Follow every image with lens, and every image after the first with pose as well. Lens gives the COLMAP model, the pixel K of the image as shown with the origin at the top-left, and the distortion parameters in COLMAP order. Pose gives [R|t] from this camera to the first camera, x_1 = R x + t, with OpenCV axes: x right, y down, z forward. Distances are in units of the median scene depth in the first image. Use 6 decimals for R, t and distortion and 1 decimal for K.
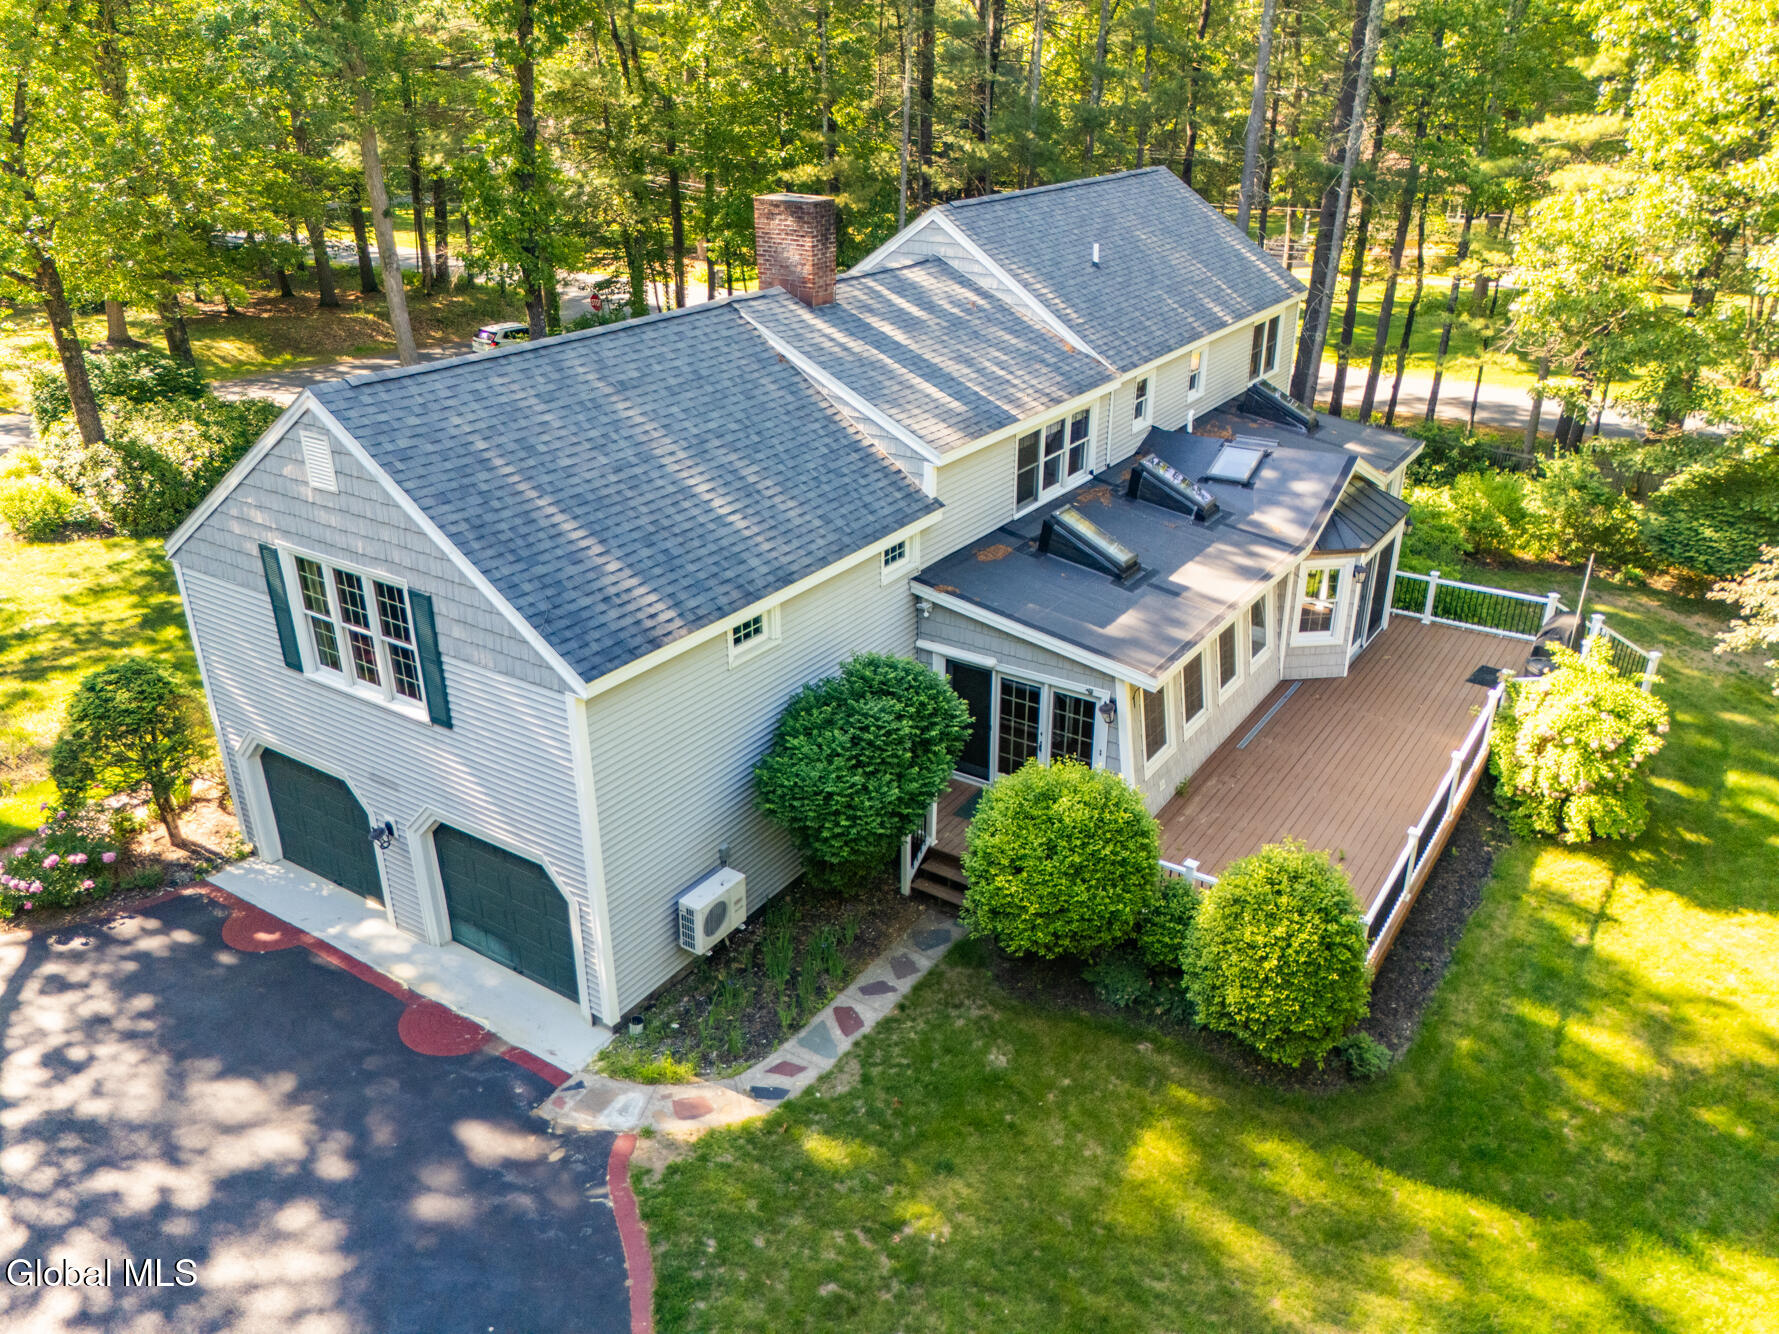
lens RADIAL K [[1325.4, 0, 898.3], [0, 1325.4, 654.2], [0, 0, 1]] dist [0.058987, -0.046854]
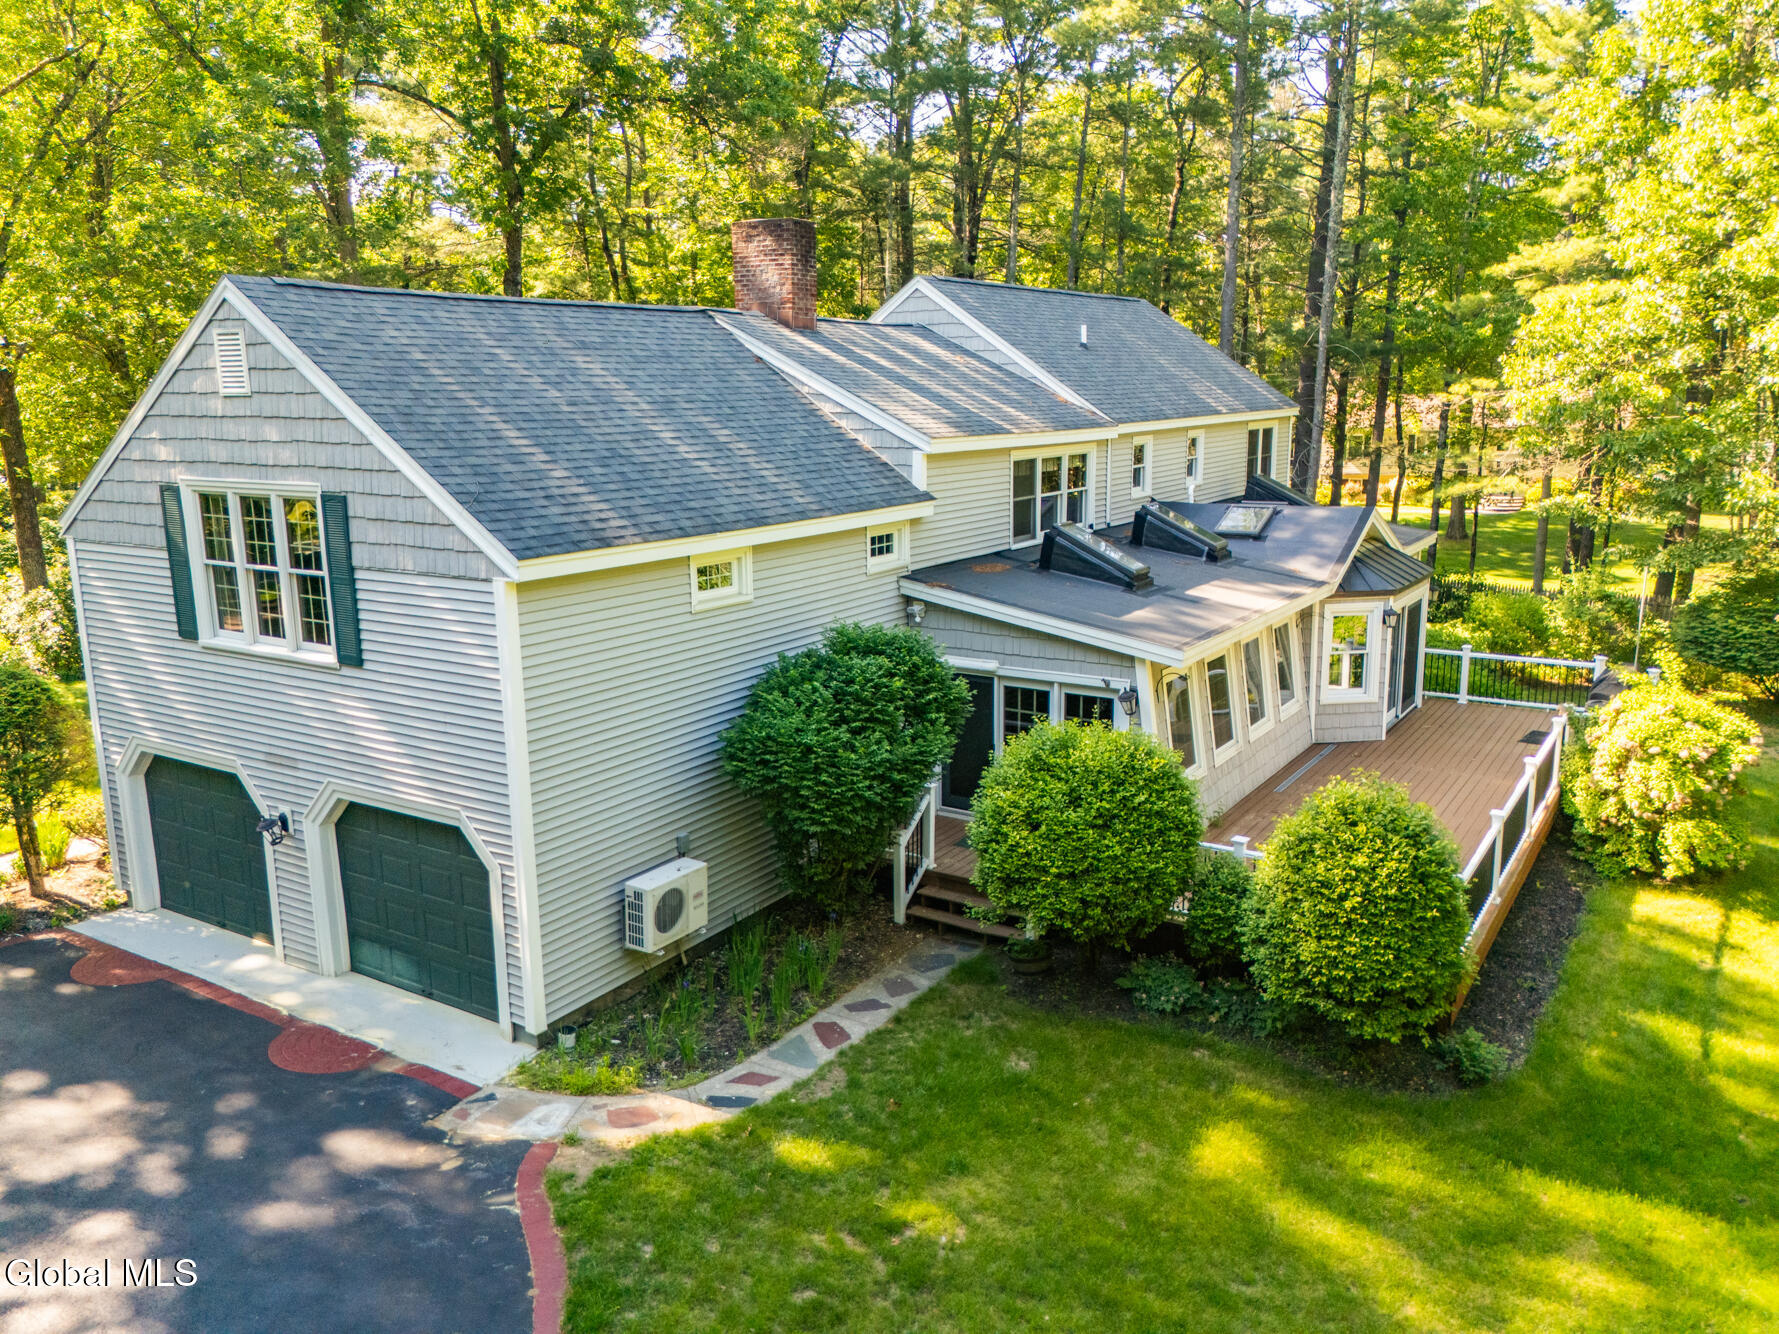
lens RADIAL K [[1325.4, 0, 895.2], [0, 1325.4, 665.5], [0, 0, 1]] dist [0.058987, -0.046854]
pose [[0.999890, -0.012078, 0.008615, -0.002959], [0.013656, 0.976223, -0.216338, 0.224774], [-0.005797, 0.216432, 0.976280, 0.155545]]
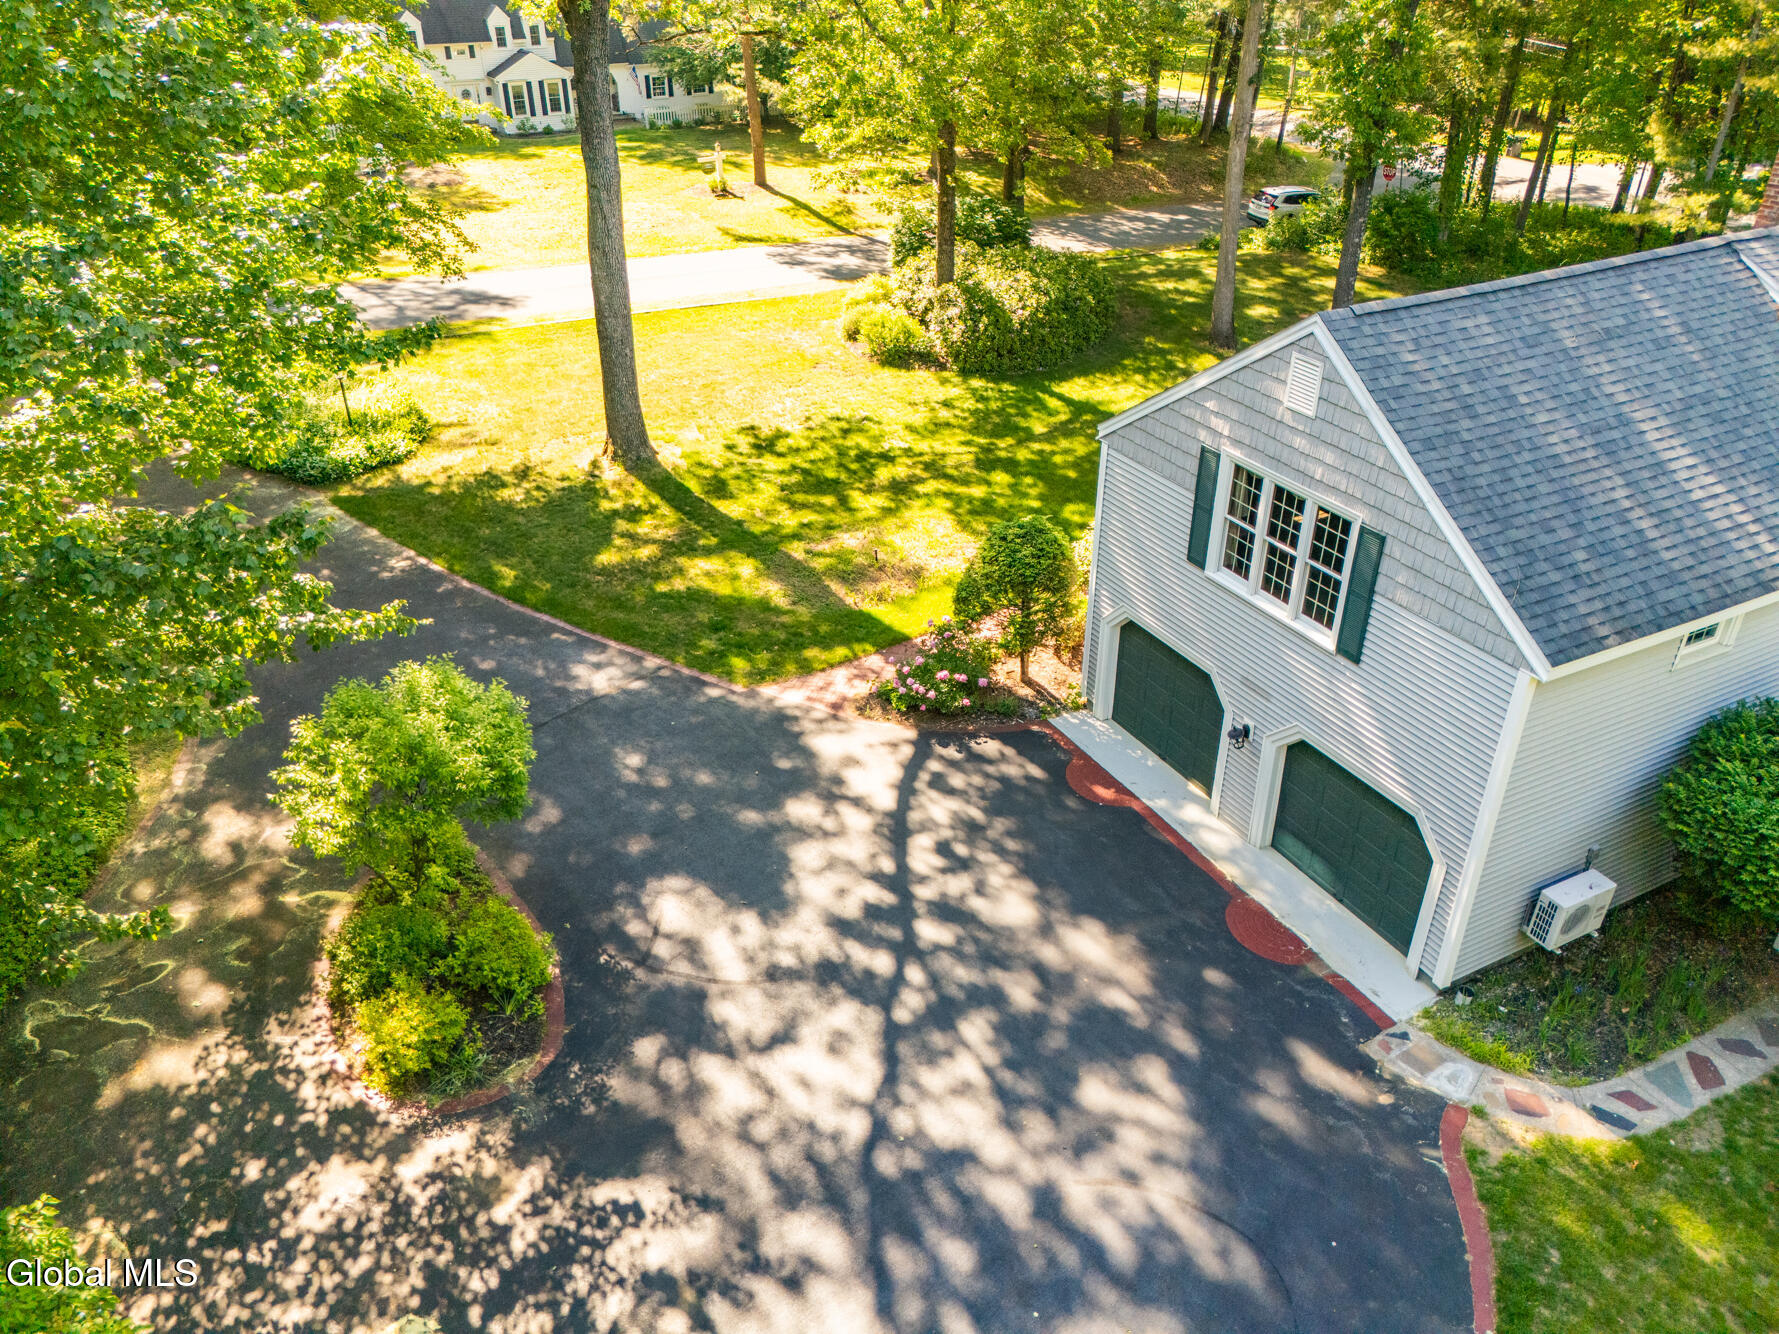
lens RADIAL K [[1325.4, 0, 888.3], [0, 1325.4, 665.8], [0, 0, 1]] dist [0.058987, -0.046854]
pose [[0.876559, 0.247494, -0.412784, -0.210608], [-0.198165, 0.967173, 0.159082, -0.031137], [0.438605, -0.057645, 0.896829, -0.063653]]
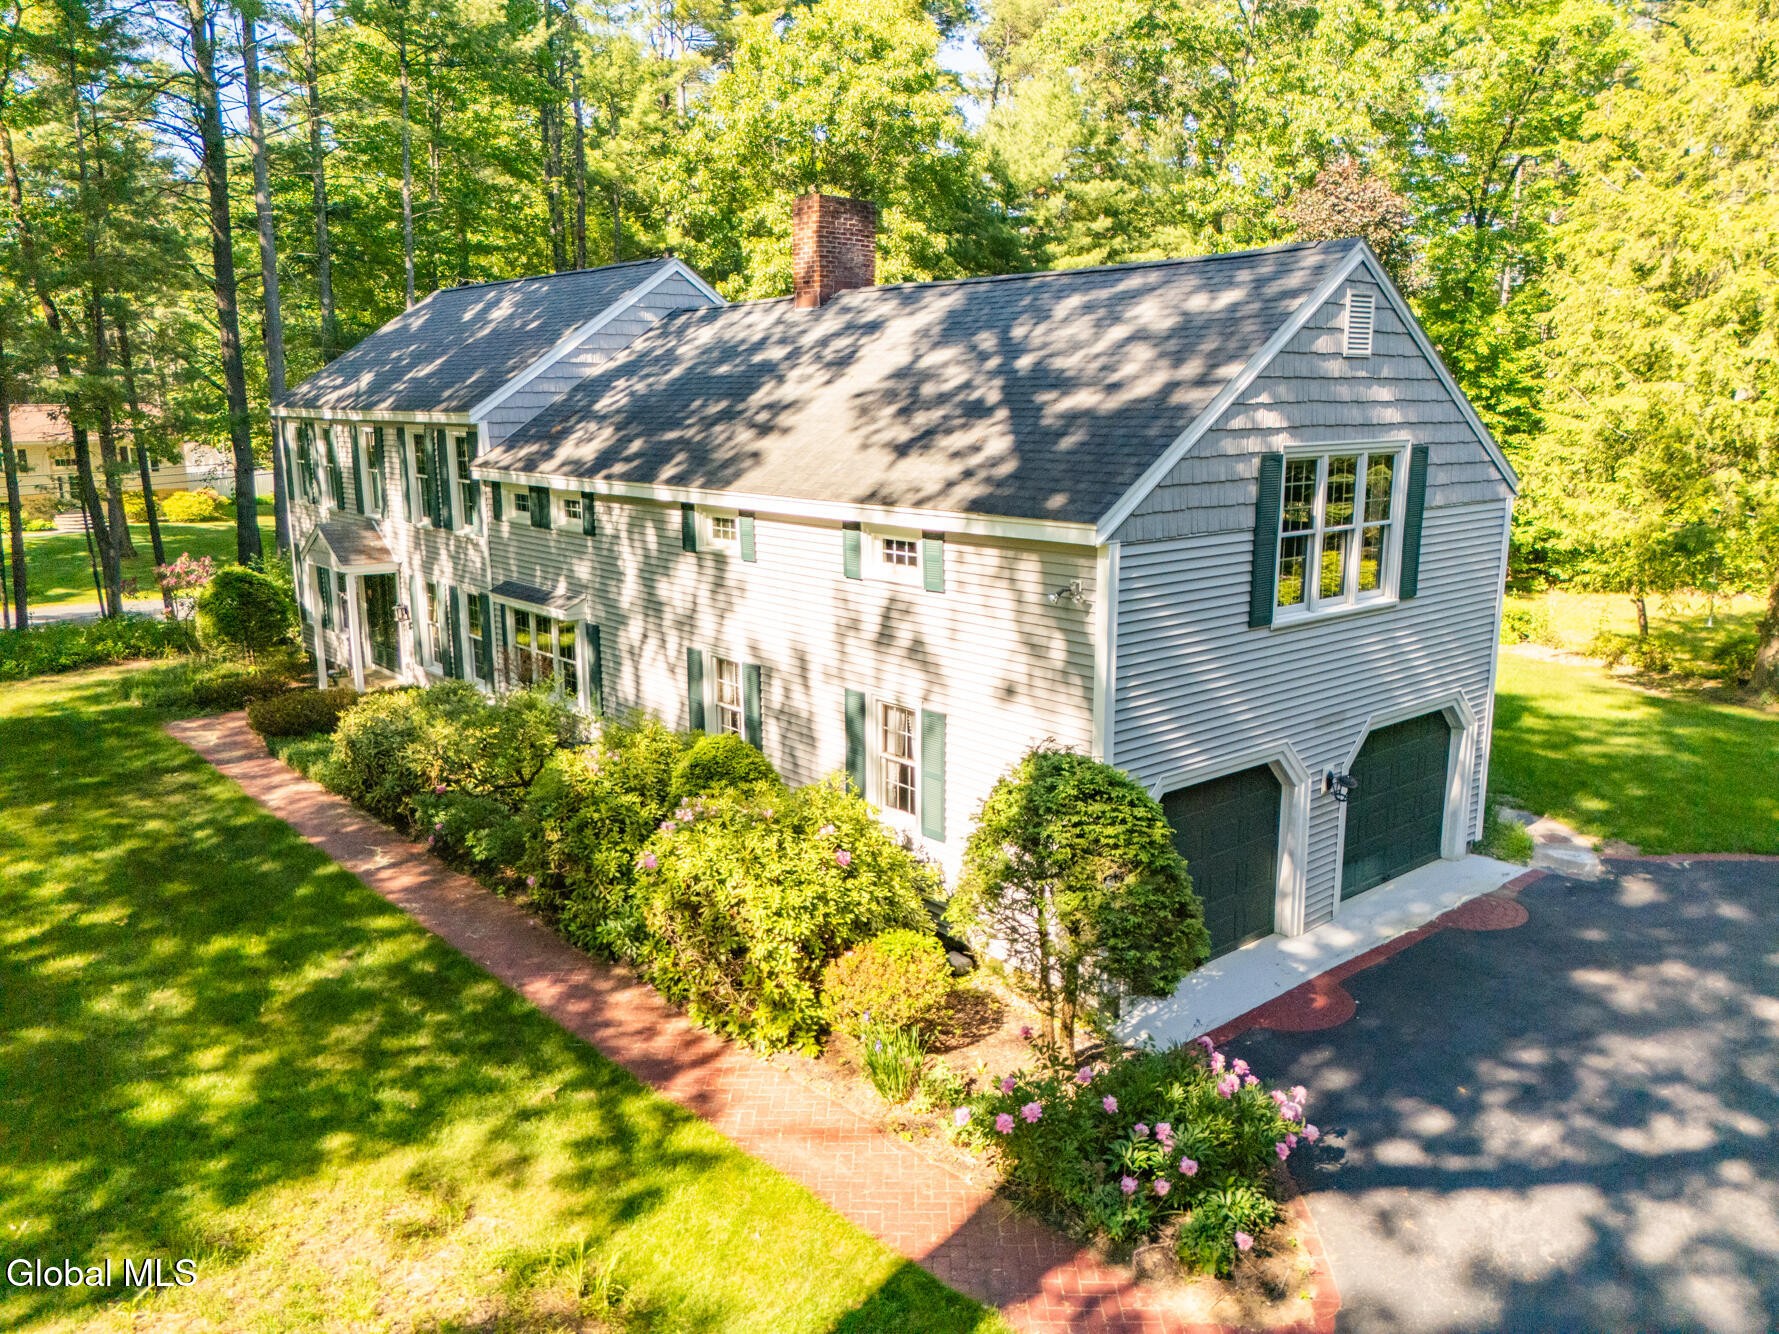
lens RADIAL K [[1325.4, 0, 894.1], [0, 1325.4, 658.6], [0, 0, 1]] dist [0.058987, -0.046854]
pose [[0.270886, -0.184399, 0.944785, -1.262178], [0.399750, 0.914398, 0.063853, -0.107595], [-0.875683, 0.360380, 0.321411, 0.955562]]
